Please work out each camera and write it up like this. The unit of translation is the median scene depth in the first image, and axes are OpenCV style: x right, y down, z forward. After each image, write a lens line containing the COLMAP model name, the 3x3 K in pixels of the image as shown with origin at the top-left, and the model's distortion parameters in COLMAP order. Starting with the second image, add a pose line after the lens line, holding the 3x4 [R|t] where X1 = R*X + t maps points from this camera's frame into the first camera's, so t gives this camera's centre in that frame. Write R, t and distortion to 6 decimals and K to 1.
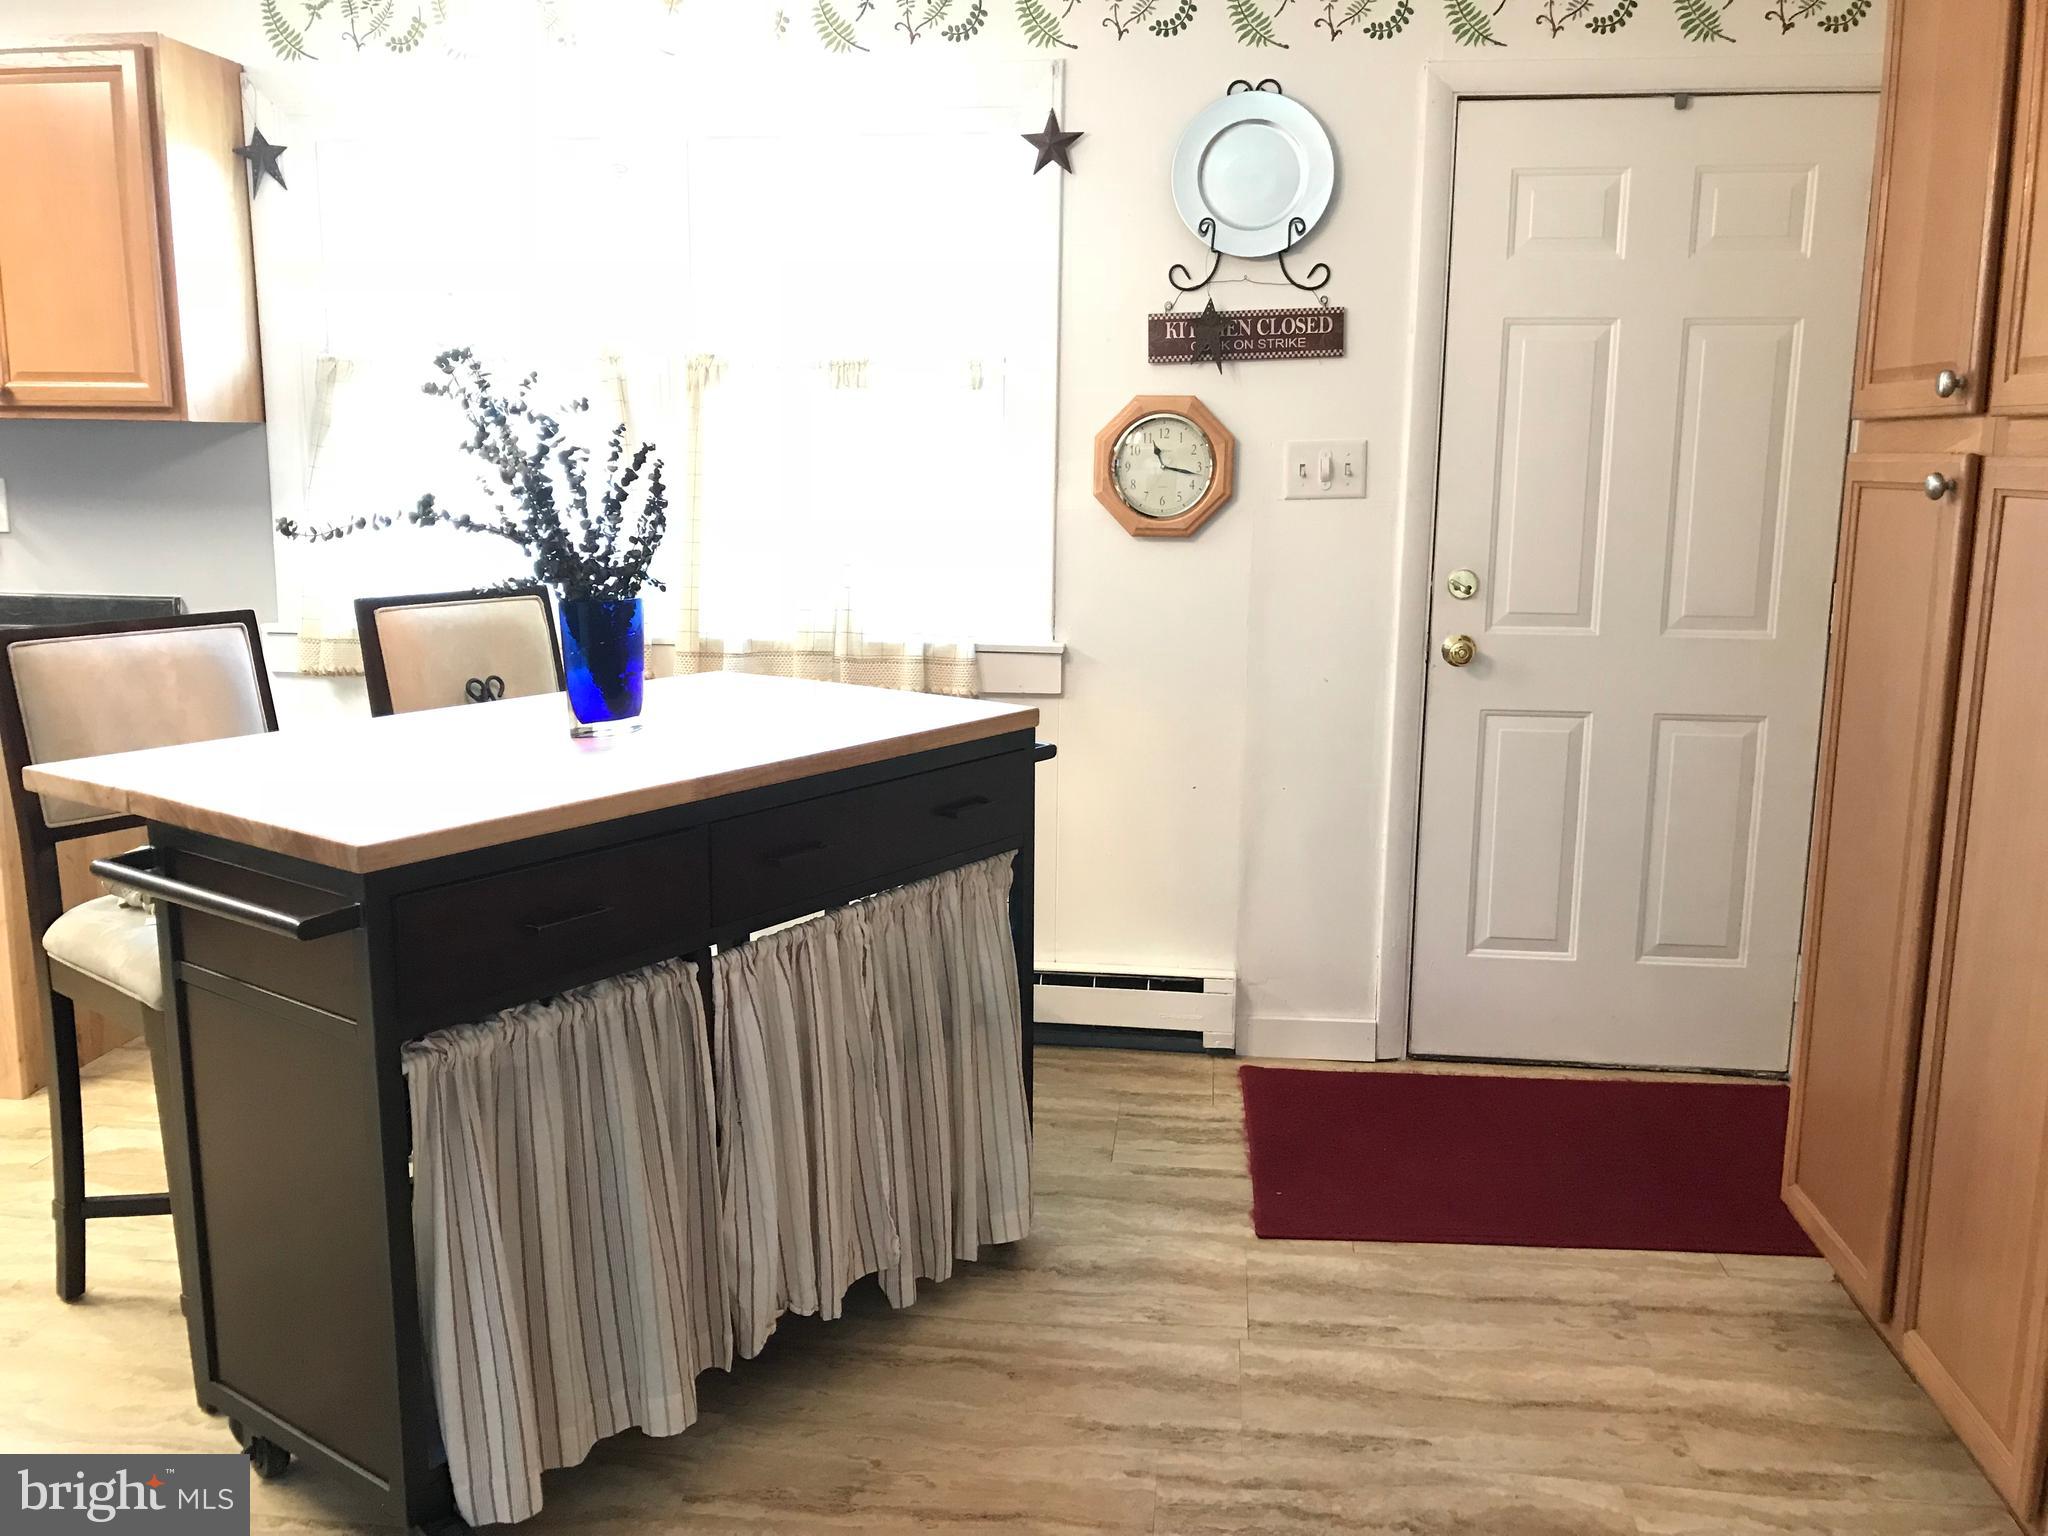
lens RADIAL K [[1671.1, 0, 1021.0], [0, 1671.1, 759.3], [0, 0, 1]] dist [0.047272, -0.068860]
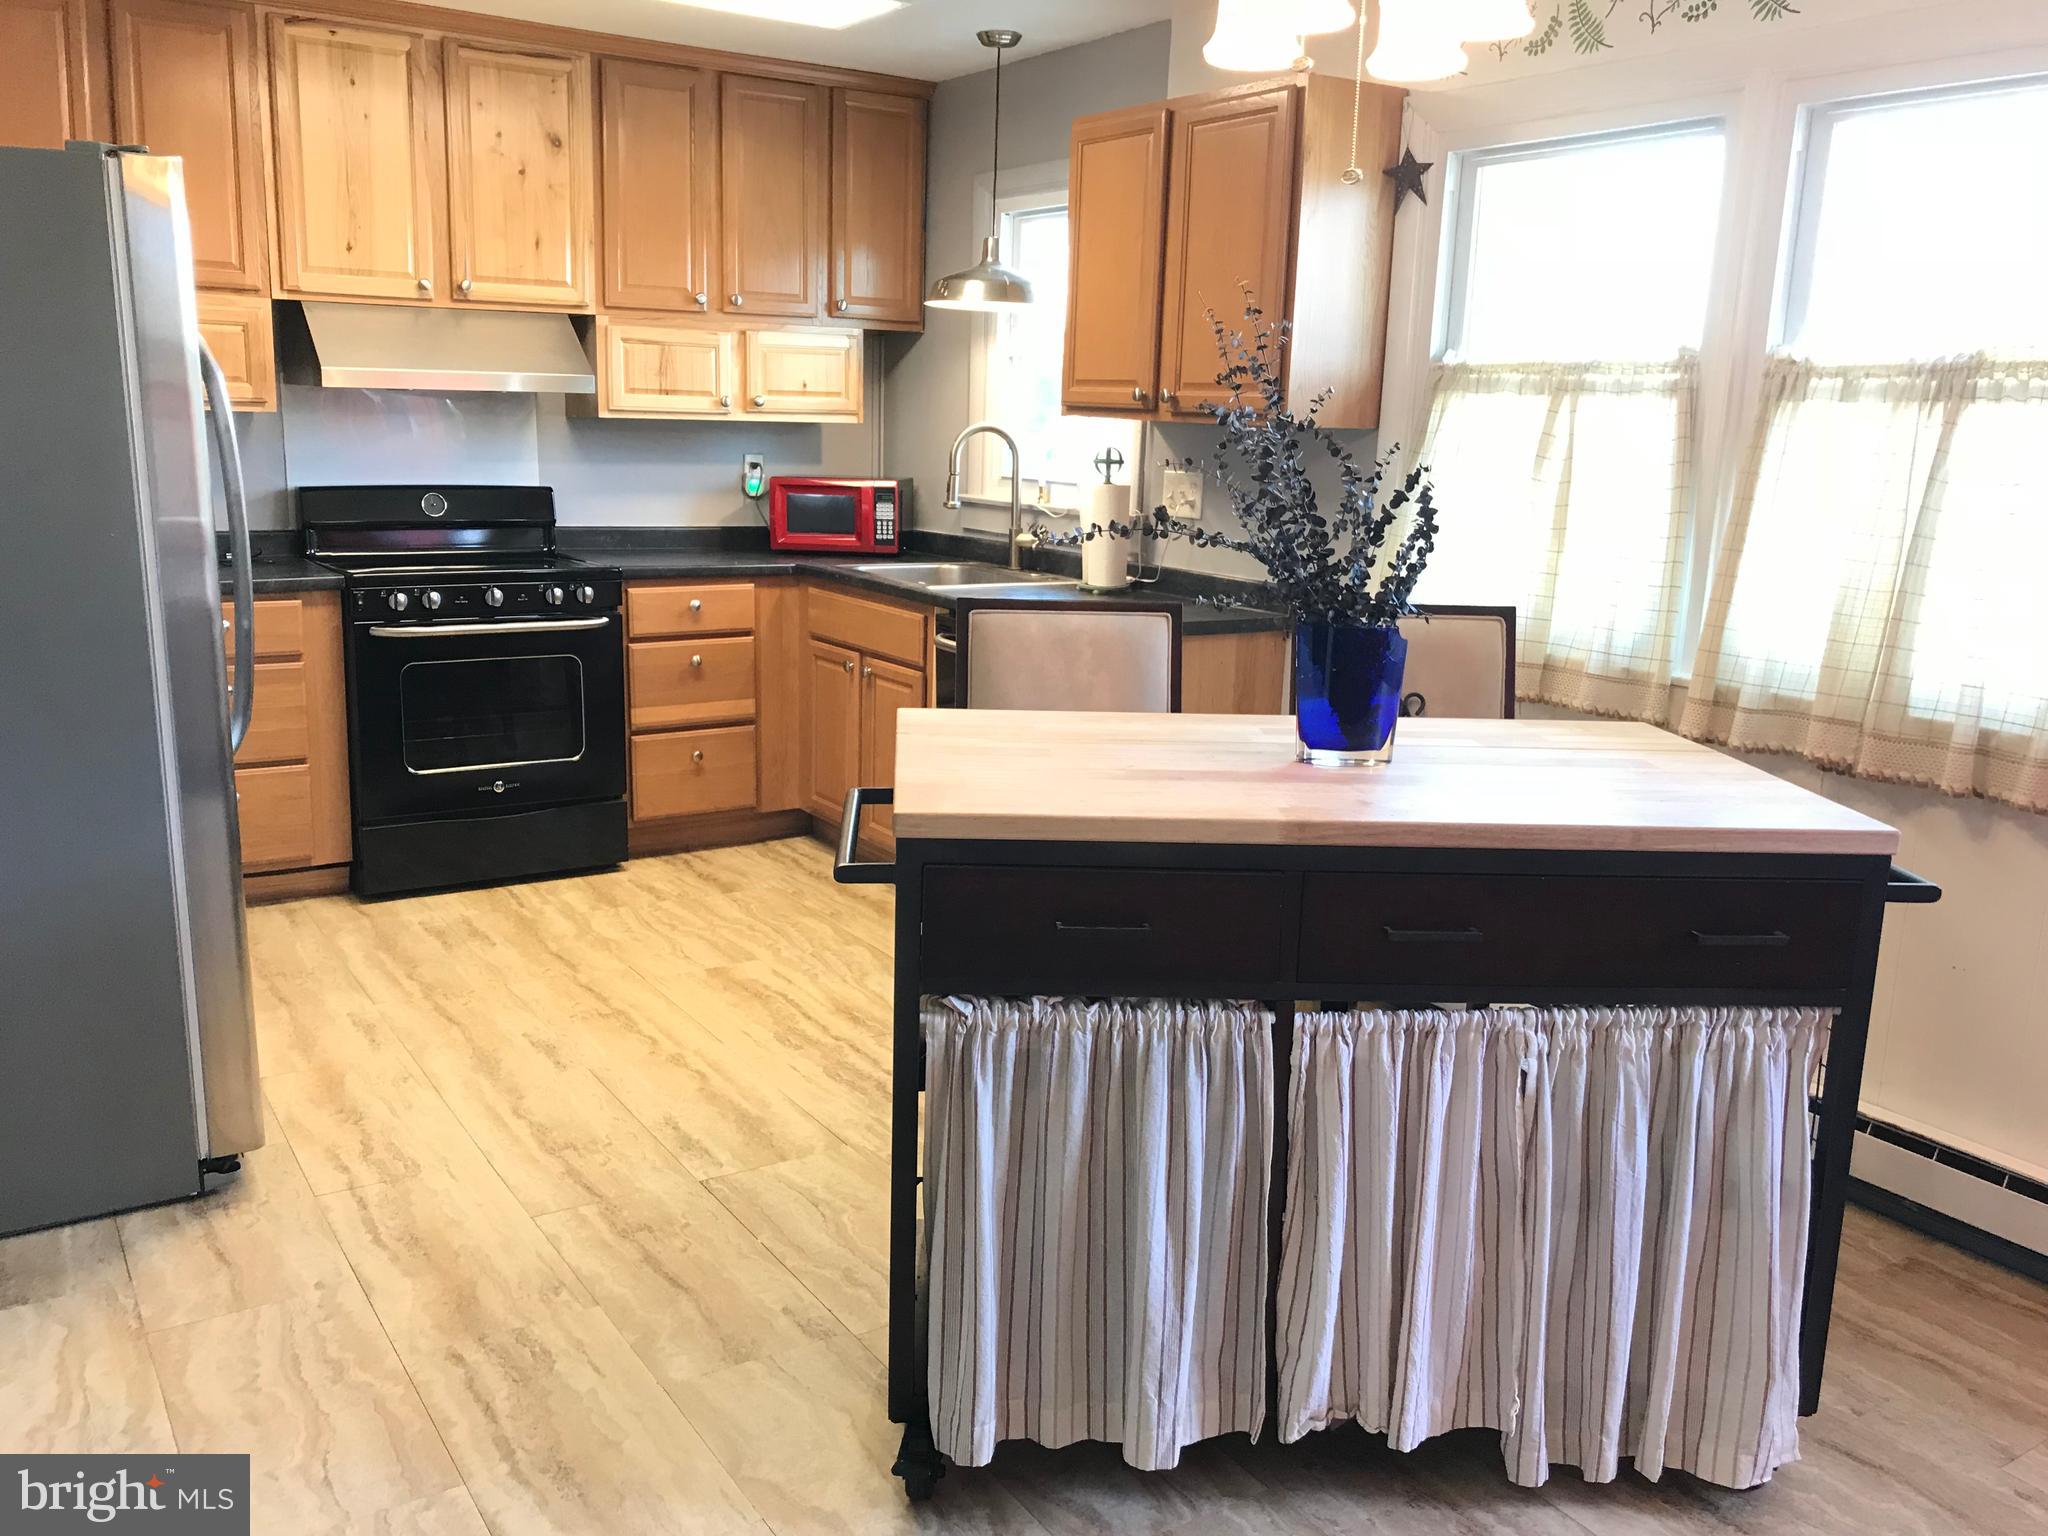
lens RADIAL K [[1671.1, 0, 1016.5], [0, 1671.1, 780.0], [0, 0, 1]] dist [0.047272, -0.068860]
pose [[0.645176, 0.178146, -0.742975, 0.349911], [-0.169140, 0.981612, 0.088489, -0.059803], [0.745077, 0.068576, 0.663444, 0.224096]]
